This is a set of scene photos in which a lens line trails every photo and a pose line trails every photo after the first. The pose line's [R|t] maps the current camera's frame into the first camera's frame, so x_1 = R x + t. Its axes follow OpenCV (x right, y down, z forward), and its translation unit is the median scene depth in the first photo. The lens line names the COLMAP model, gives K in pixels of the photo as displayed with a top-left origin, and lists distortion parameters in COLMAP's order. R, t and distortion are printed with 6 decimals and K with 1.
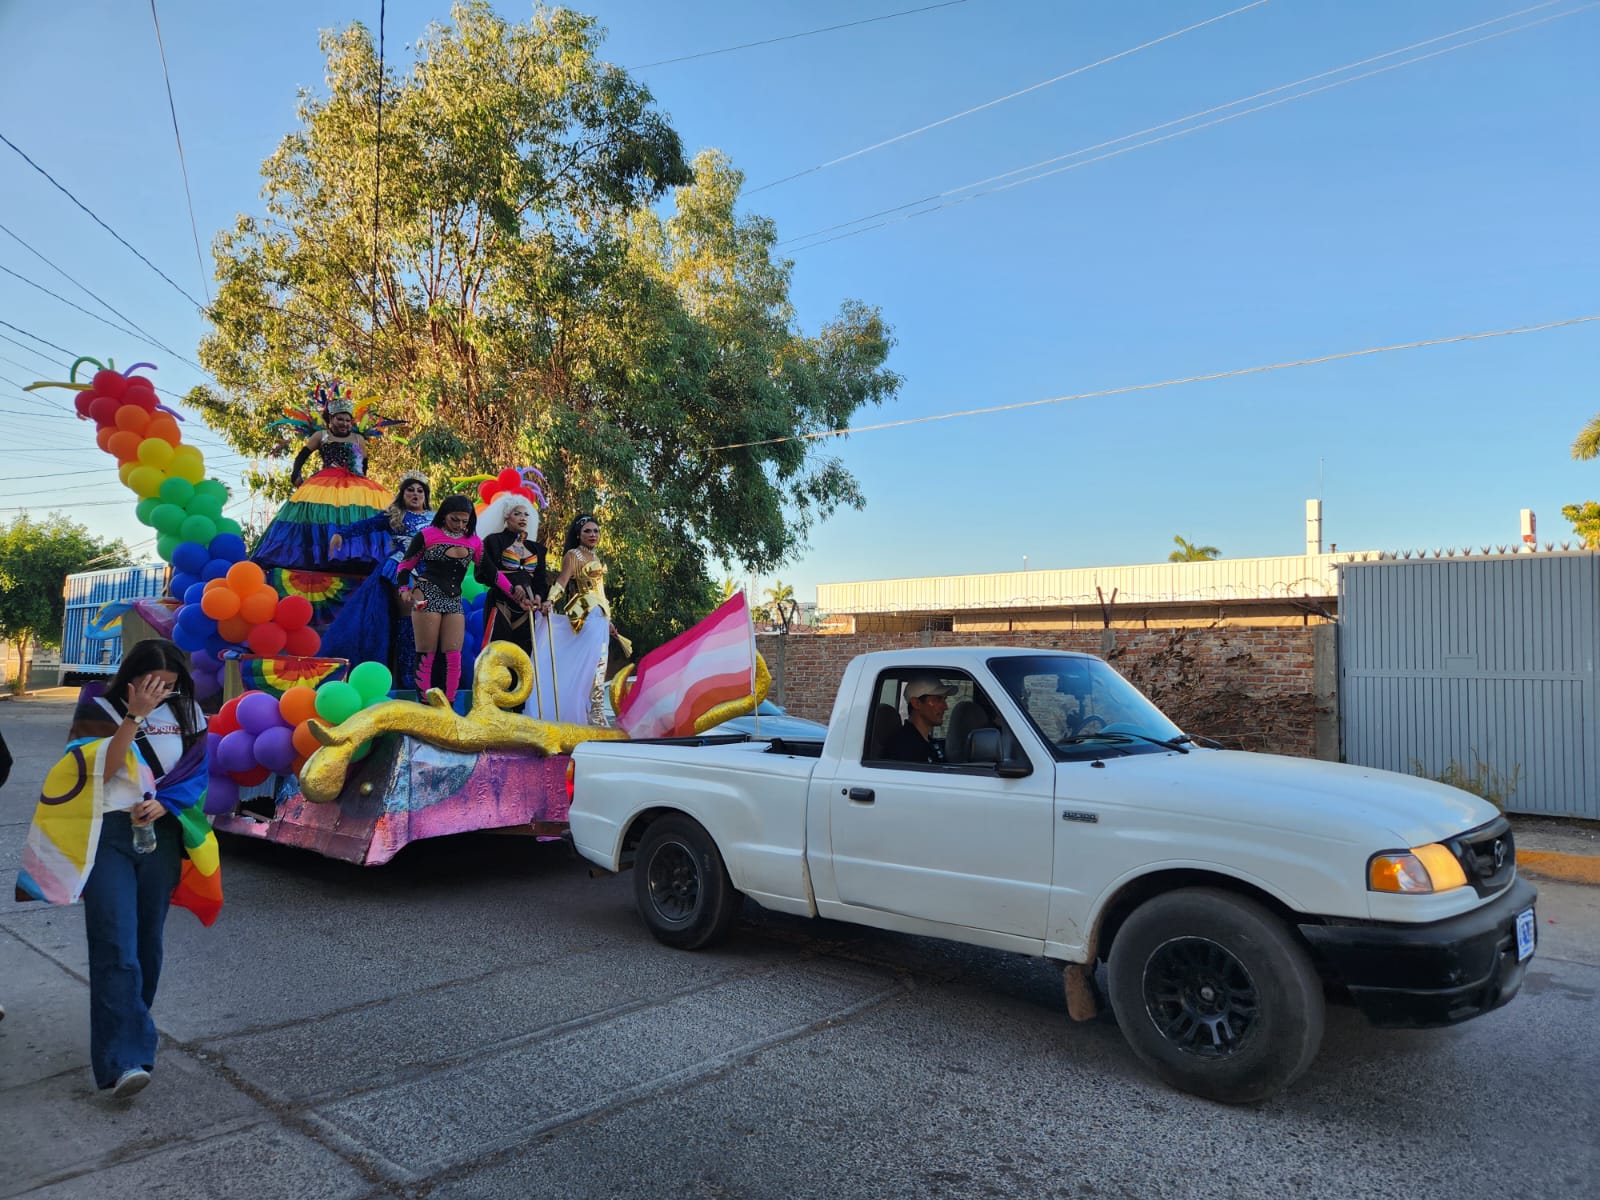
lens RADIAL K [[1134.6, 0, 800.0], [0, 1134.6, 600.0], [0, 0, 1]] dist [0.083316, -0.072670]
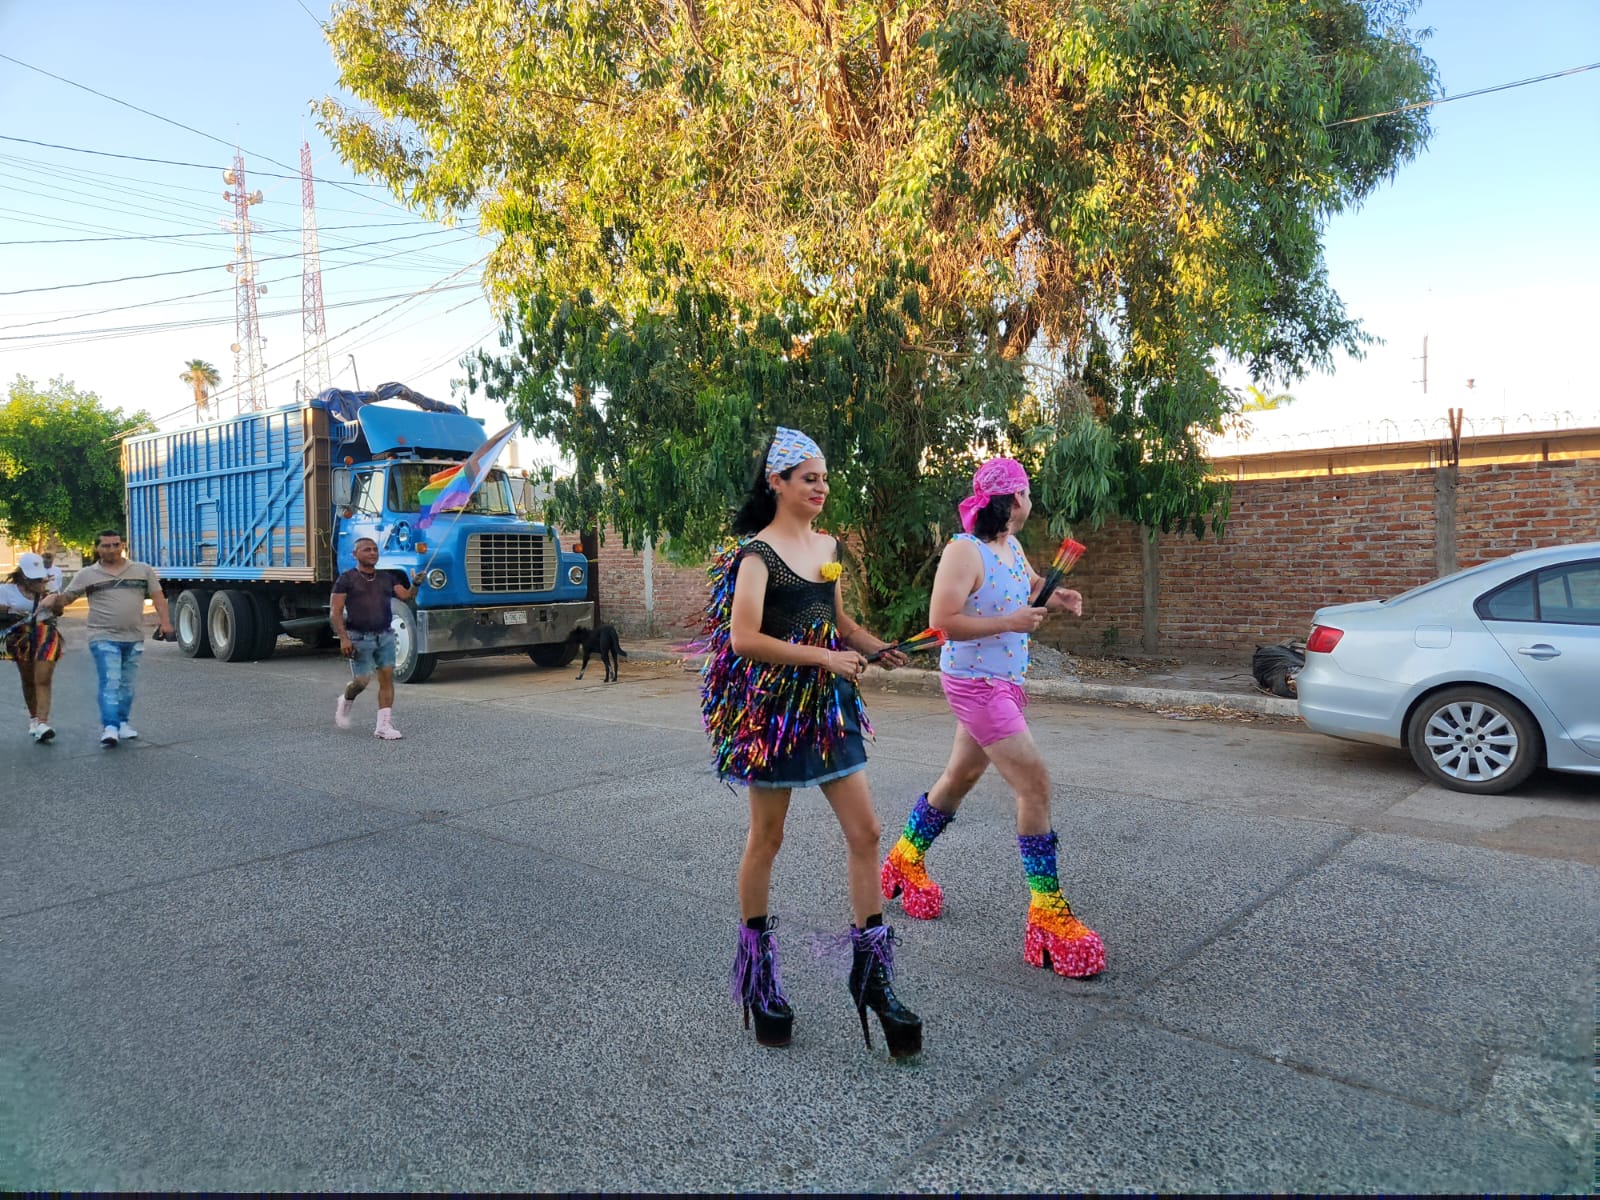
lens RADIAL K [[1134.6, 0, 800.0], [0, 1134.6, 600.0], [0, 0, 1]] dist [0.083316, -0.072670]
pose [[0.999147, -0.039610, 0.011645, -0.167832], [0.038155, 0.993626, 0.106075, 0.011164], [-0.015772, -0.105540, 0.994290, 0.208063]]
